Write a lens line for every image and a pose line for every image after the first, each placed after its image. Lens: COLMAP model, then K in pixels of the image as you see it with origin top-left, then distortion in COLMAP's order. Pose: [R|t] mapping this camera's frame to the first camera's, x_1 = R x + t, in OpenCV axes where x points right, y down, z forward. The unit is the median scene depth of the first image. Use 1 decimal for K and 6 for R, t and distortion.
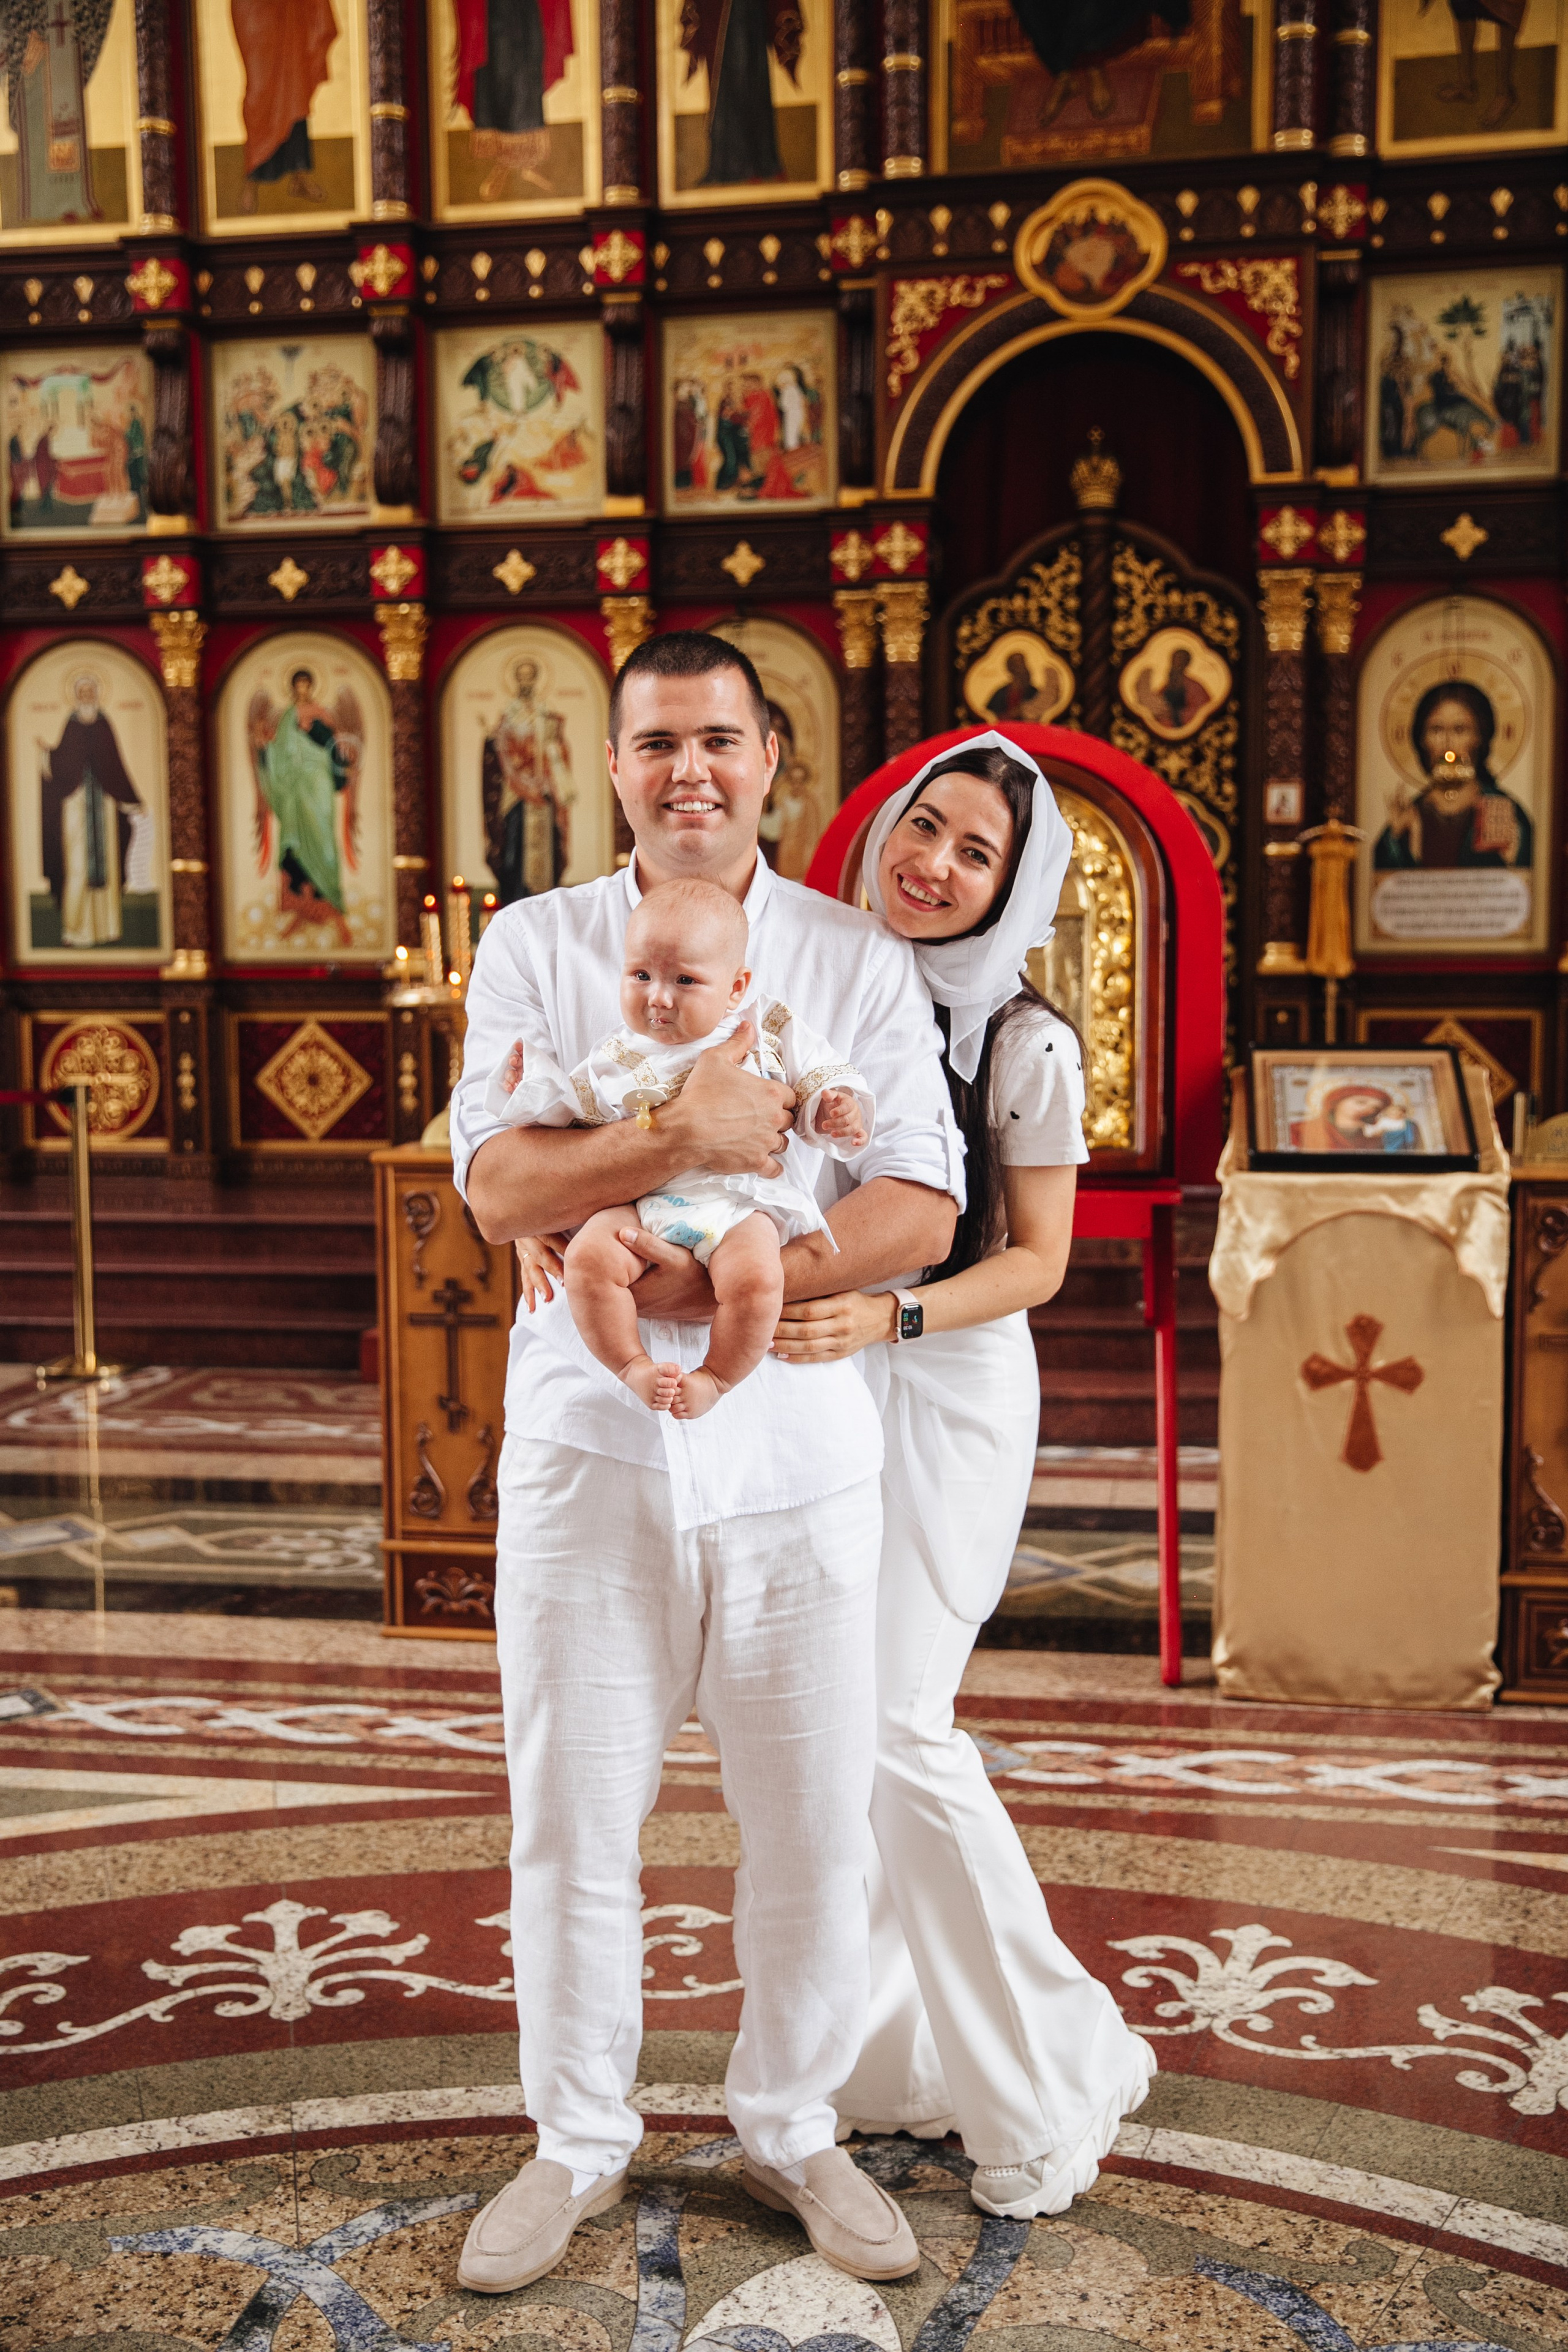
lens RADIAL K [[2420.7, 0, 775.6], [0, 2420.7, 1182.7], [0, 0, 1]] dist [0.000809, 0.100317]
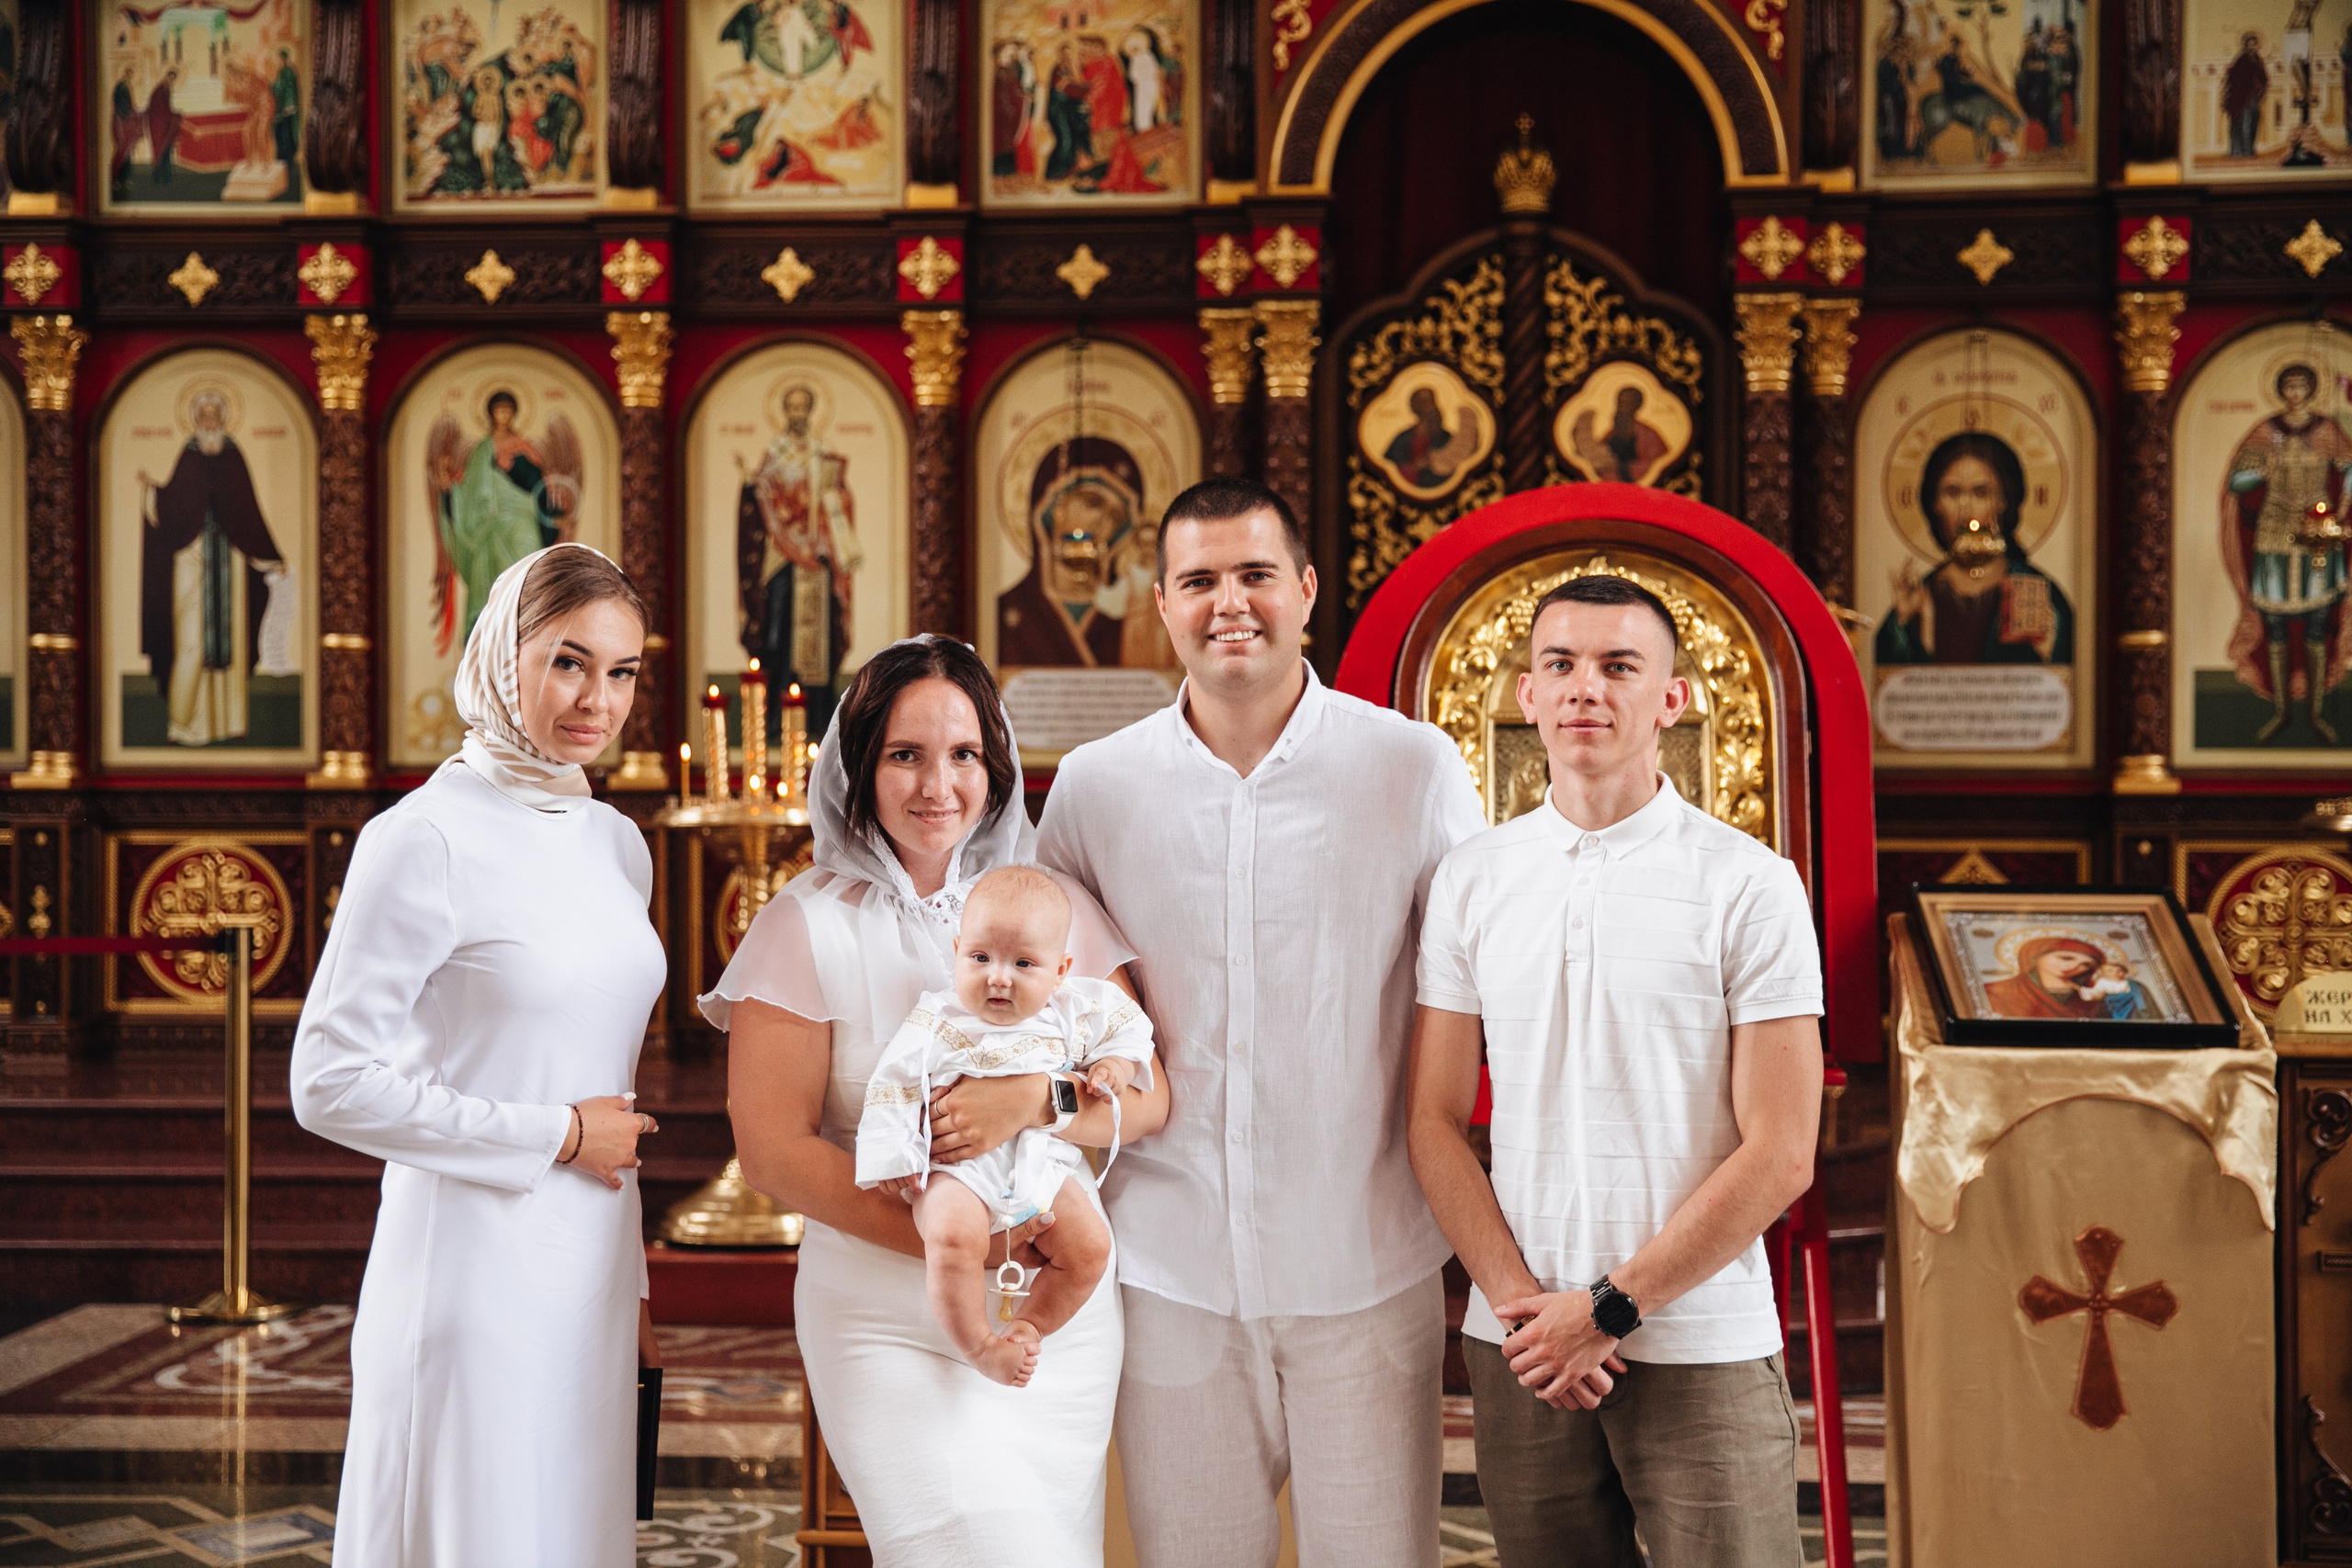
lens RADIAL K [[3139.2, 0, 1176.1], [0, 3139.2, 777.2], [0, 0, 1]] dist [0.085229, 0.076455]
pose [[0.996563, 0.007951, 0.082451, -0.067873], [-0.000631, 0.996082, -0.088429, -0.000073], [-0.082831, 0.088073, 0.992664, -0.008806]]
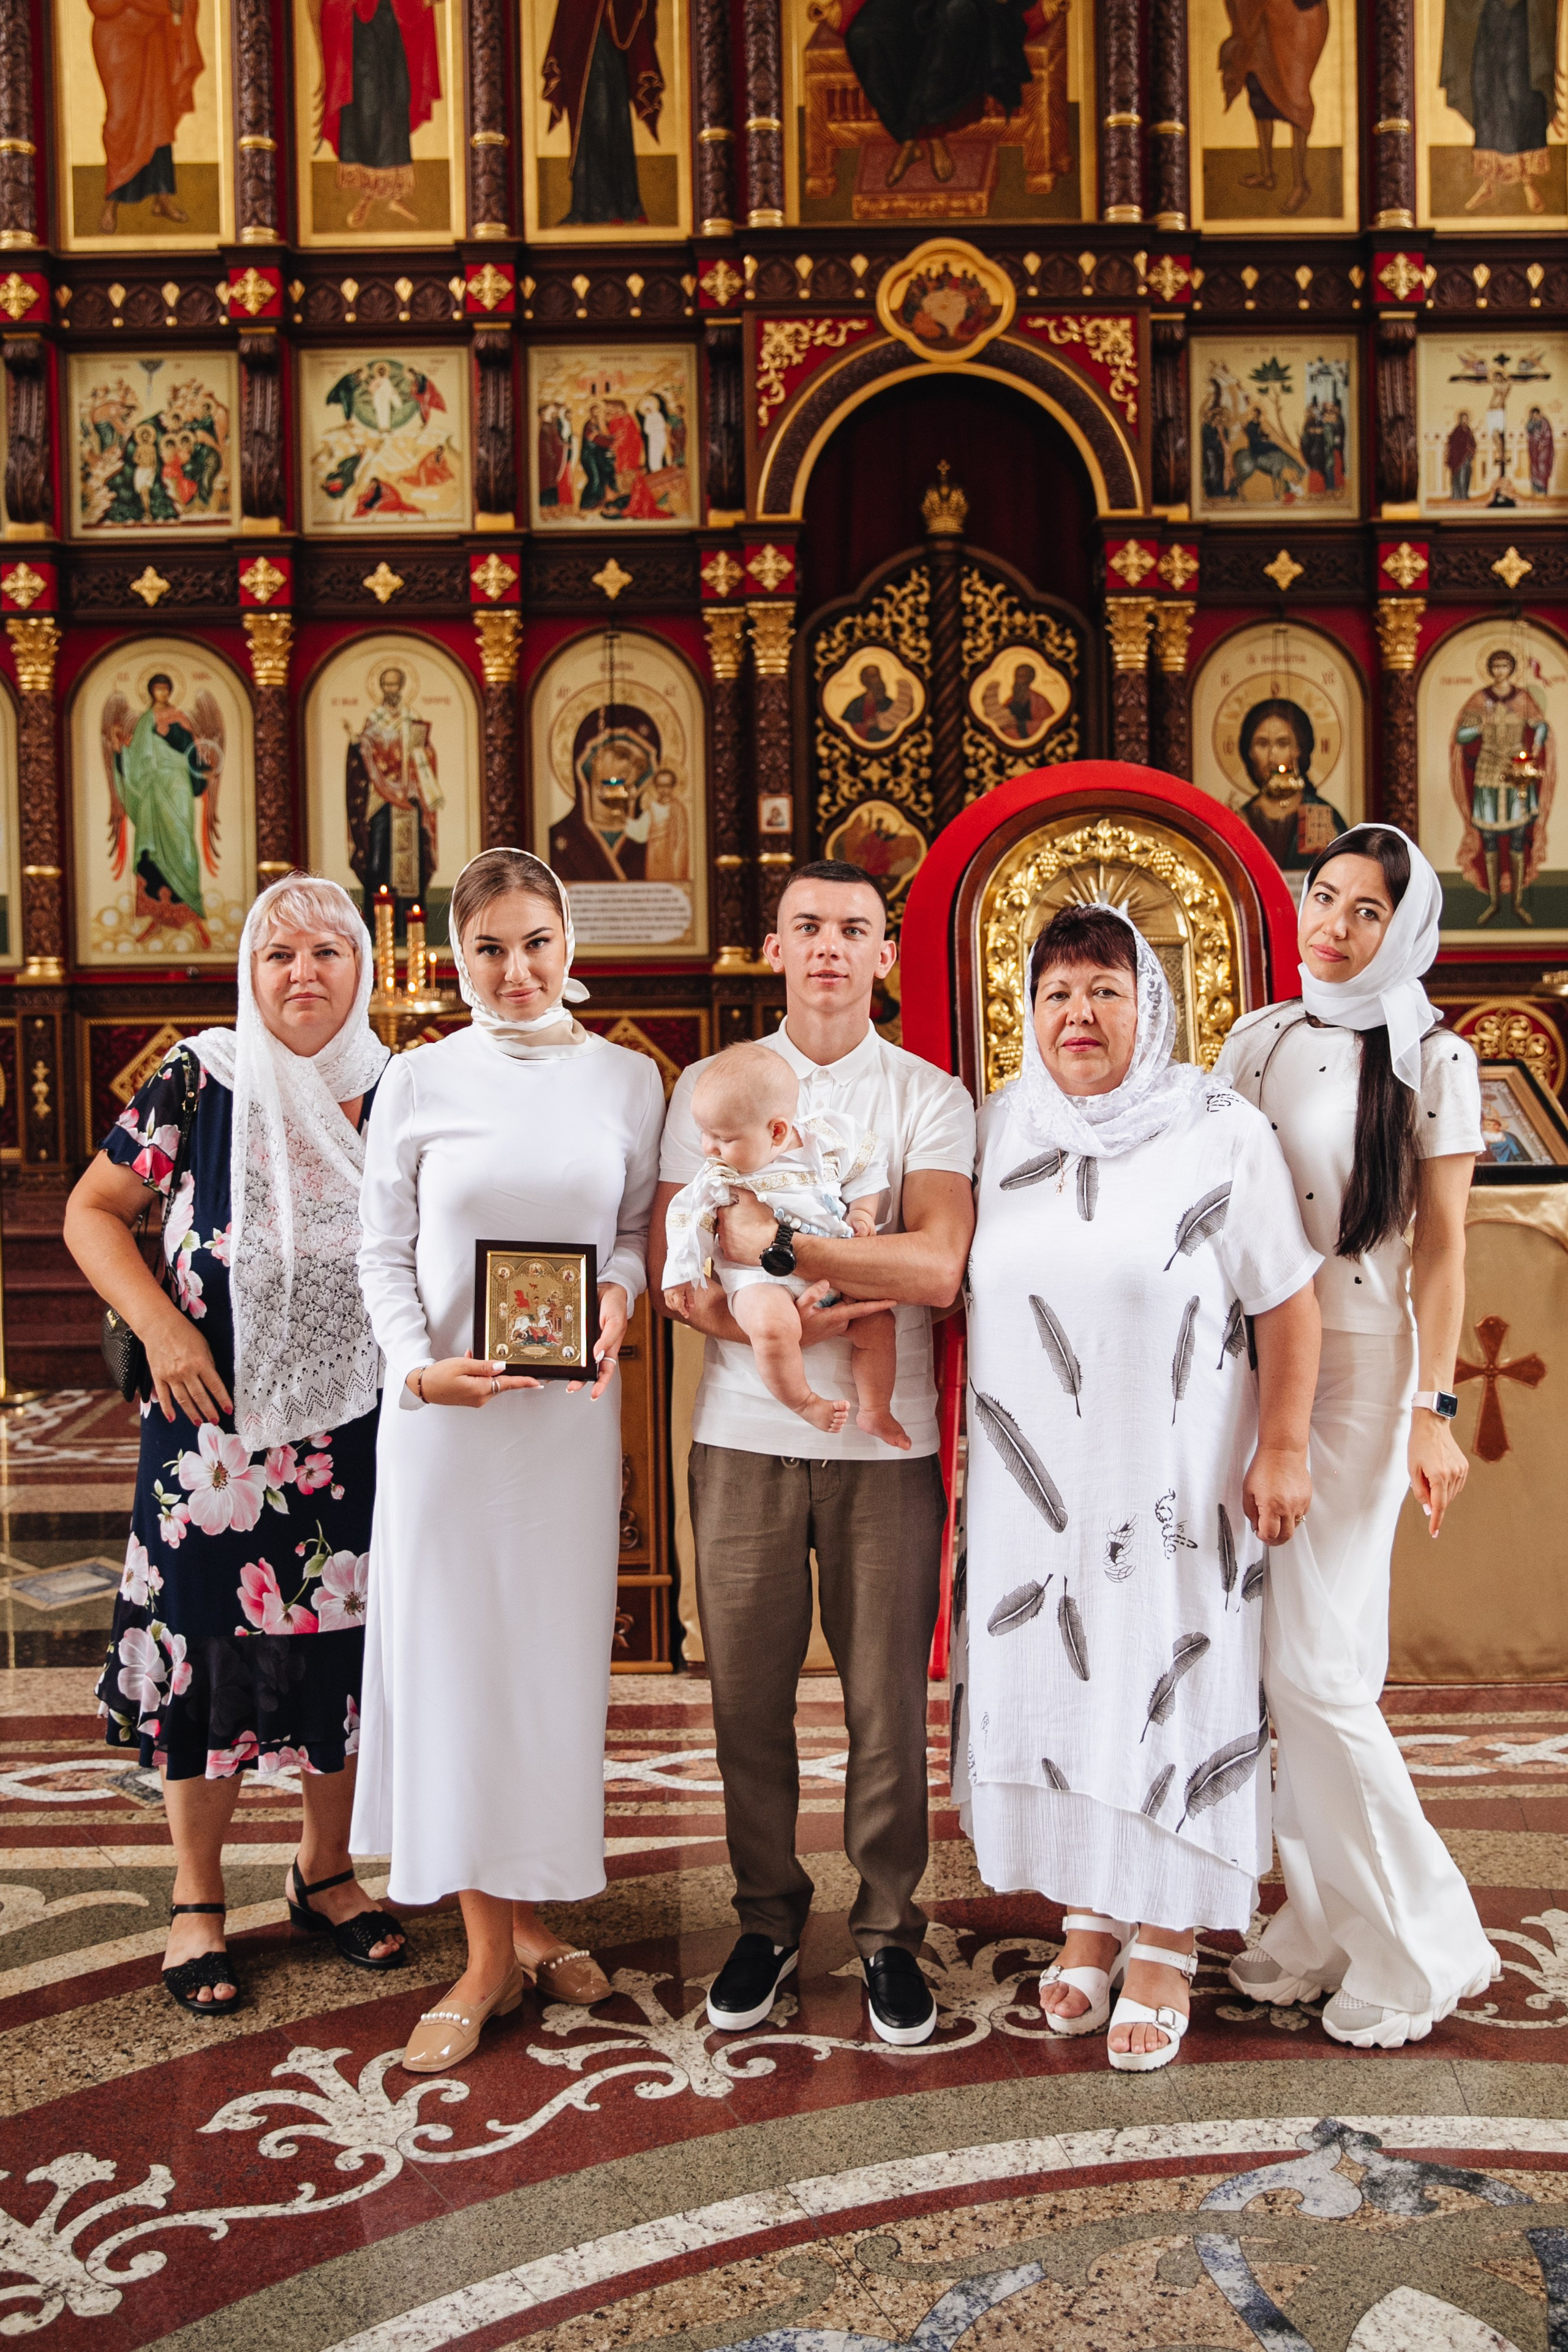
lens RADIAL K [[2352.9, 0, 833.4], [0, 2352.9, 1001.2], [0, 0, 1]] dist [-0.058252, 0.104326]
pose [[0.982730, -0.014845, 0.184451, -0.110273], [0.025956, 0.997981, -0.057972, -0.015184], [-0.183218, 0.061759, 0.981130, 0.010093]]
